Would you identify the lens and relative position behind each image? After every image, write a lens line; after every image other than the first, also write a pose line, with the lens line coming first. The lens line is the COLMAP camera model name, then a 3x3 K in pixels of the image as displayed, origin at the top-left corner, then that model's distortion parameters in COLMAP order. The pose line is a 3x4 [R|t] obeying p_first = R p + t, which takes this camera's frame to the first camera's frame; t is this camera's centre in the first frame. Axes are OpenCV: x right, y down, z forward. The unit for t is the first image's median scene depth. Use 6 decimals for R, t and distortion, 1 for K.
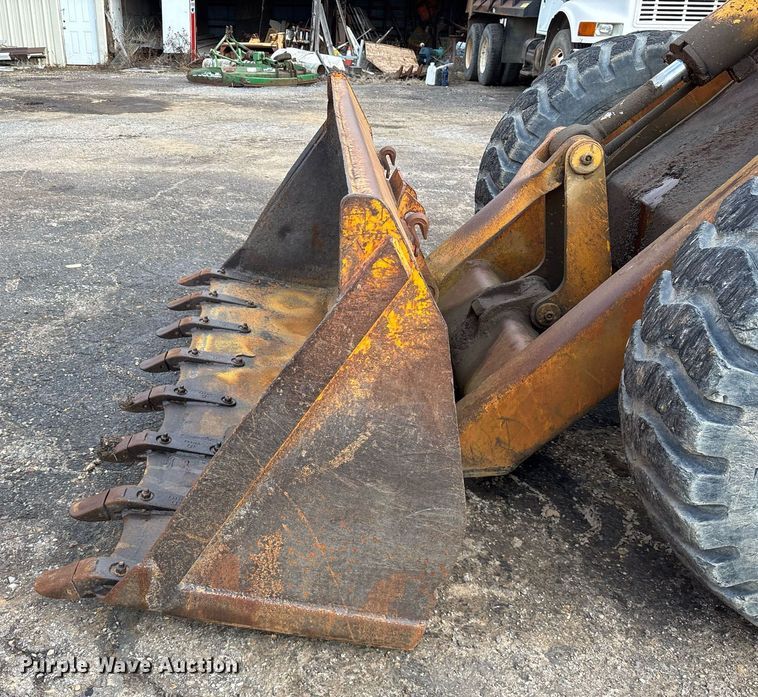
lens RADIAL K [[751.3, 0, 270.6], [0, 751.3, 351.6], [0, 0, 1]] dist [0.062382, -0.079978]
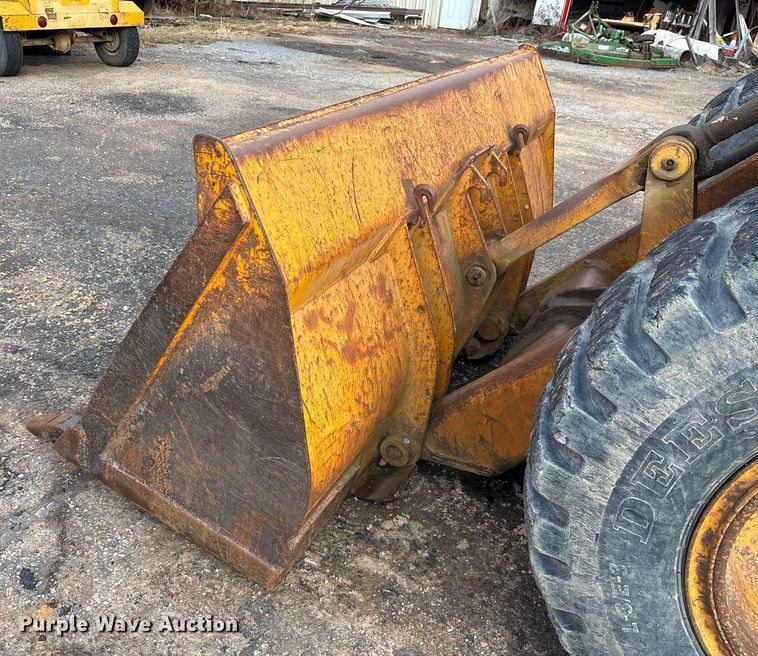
lens RADIAL K [[712.0, 0, 379.0], [0, 712.0, 328.0], [0, 0, 1]] dist [0.085862, -0.145197]
pose [[0.886982, 0.252330, -0.386771, 0.580881], [-0.244051, 0.967139, 0.071280, -0.057485], [0.392048, 0.031168, 0.919417, 0.134997]]
